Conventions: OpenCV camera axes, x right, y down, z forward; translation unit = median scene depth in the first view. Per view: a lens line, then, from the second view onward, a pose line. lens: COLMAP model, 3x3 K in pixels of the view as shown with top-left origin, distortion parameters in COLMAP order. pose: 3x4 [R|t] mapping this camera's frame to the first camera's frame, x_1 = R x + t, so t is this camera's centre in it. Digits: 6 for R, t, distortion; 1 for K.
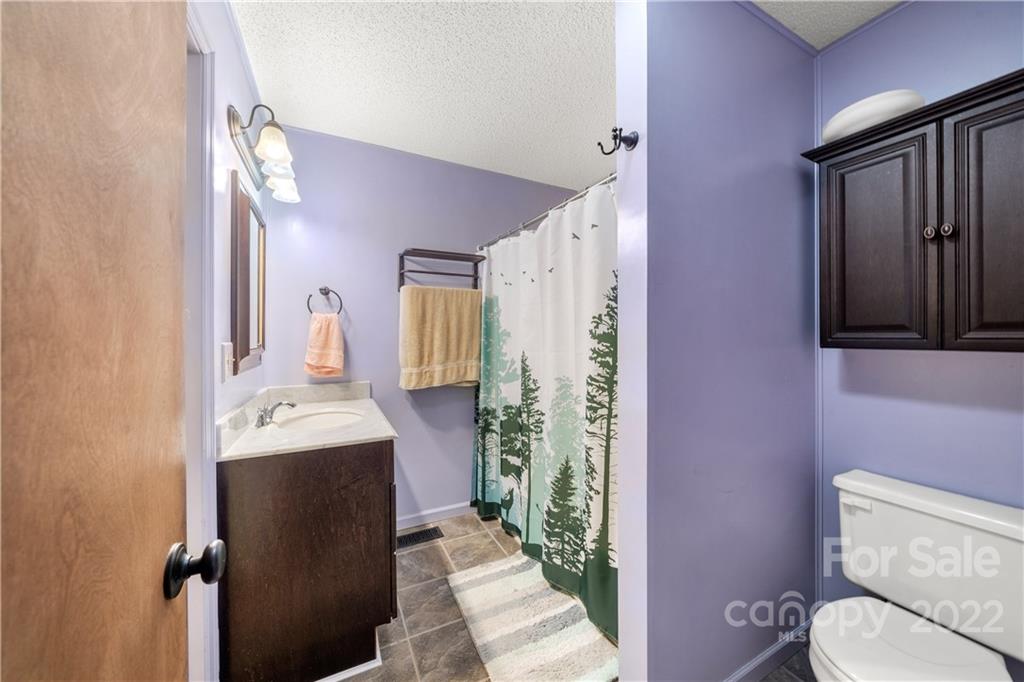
lens RADIAL K [[355.2, 0, 510.6], [0, 355.2, 340.9], [0, 0, 1]] dist [-0.003846, -0.000270]
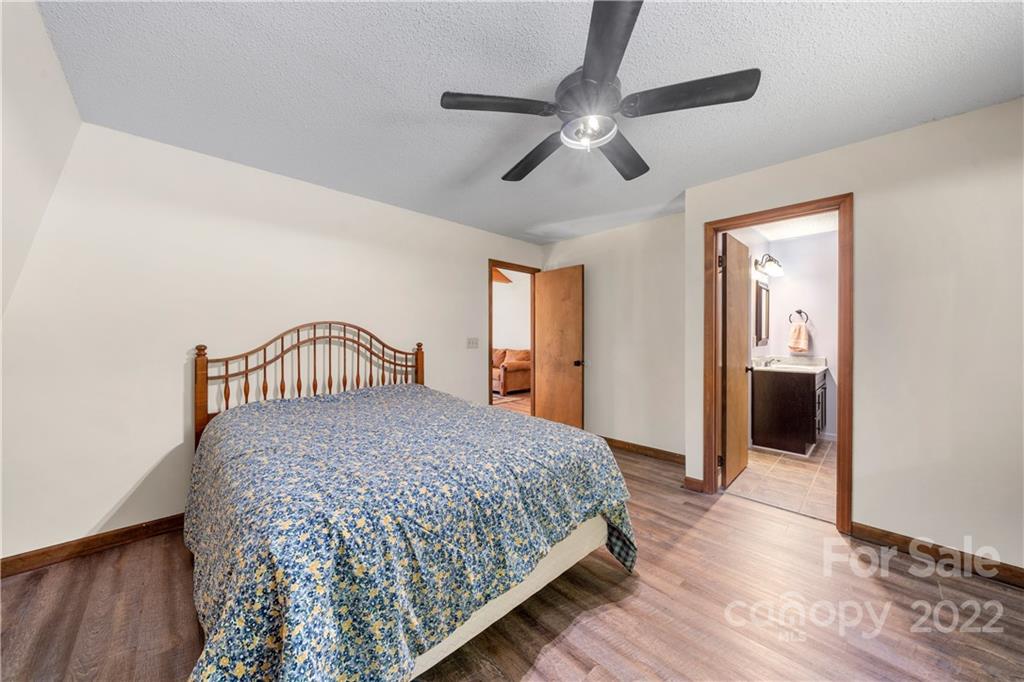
lens RADIAL K [[355.2, 0, 510.4], [0, 355.2, 335.8], [0, 0, 1]] dist [-0.003846, -0.000270]
pose [[0.292307, 0.008797, -0.956284, 1.322334], [-0.005055, 0.999958, 0.007653, -0.008791], [0.956311, 0.002597, 0.292339, -1.670585]]
